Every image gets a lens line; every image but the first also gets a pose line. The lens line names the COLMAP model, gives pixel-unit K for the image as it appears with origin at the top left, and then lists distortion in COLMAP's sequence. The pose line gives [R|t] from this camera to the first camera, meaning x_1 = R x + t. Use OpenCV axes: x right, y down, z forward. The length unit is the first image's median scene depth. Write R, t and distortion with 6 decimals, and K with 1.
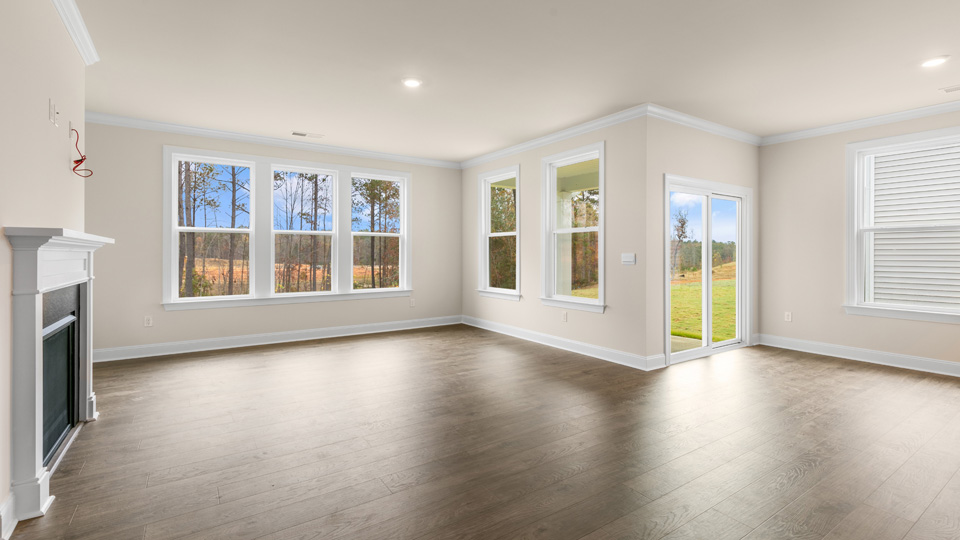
lens RADIAL K [[447.1, 0, 478.3], [0, 447.1, 253.8], [0, 0, 1]] dist [0.000468, 0.000622]
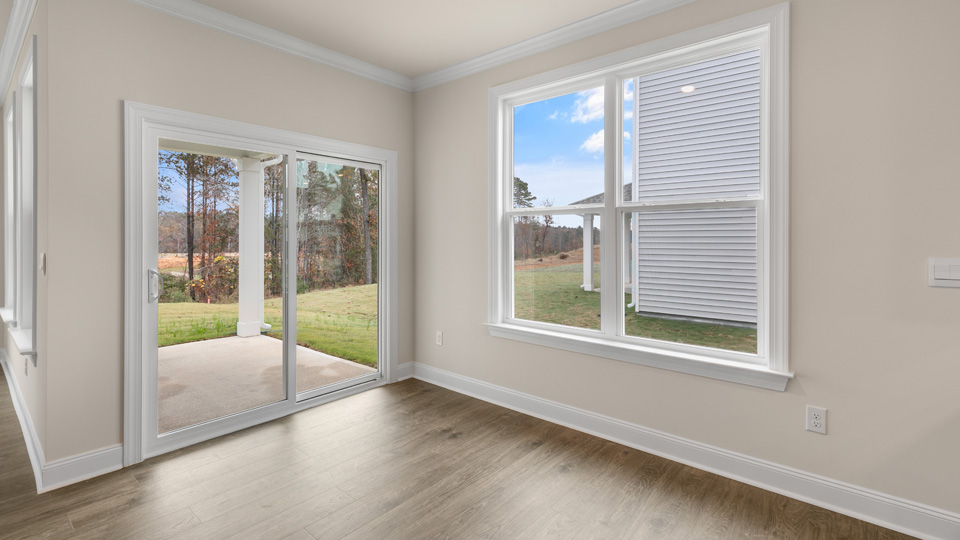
lens RADIAL K [[447.1, 0, 495.0], [0, 447.1, 237.5], [0, 0, 1]] dist [0.000468, 0.000622]
pose [[0.959693, -0.000997, 0.281049, 0.296276], [0.001551, 0.999997, -0.001750, -0.006841], [-0.281046, 0.002116, 0.959692, 0.159416]]
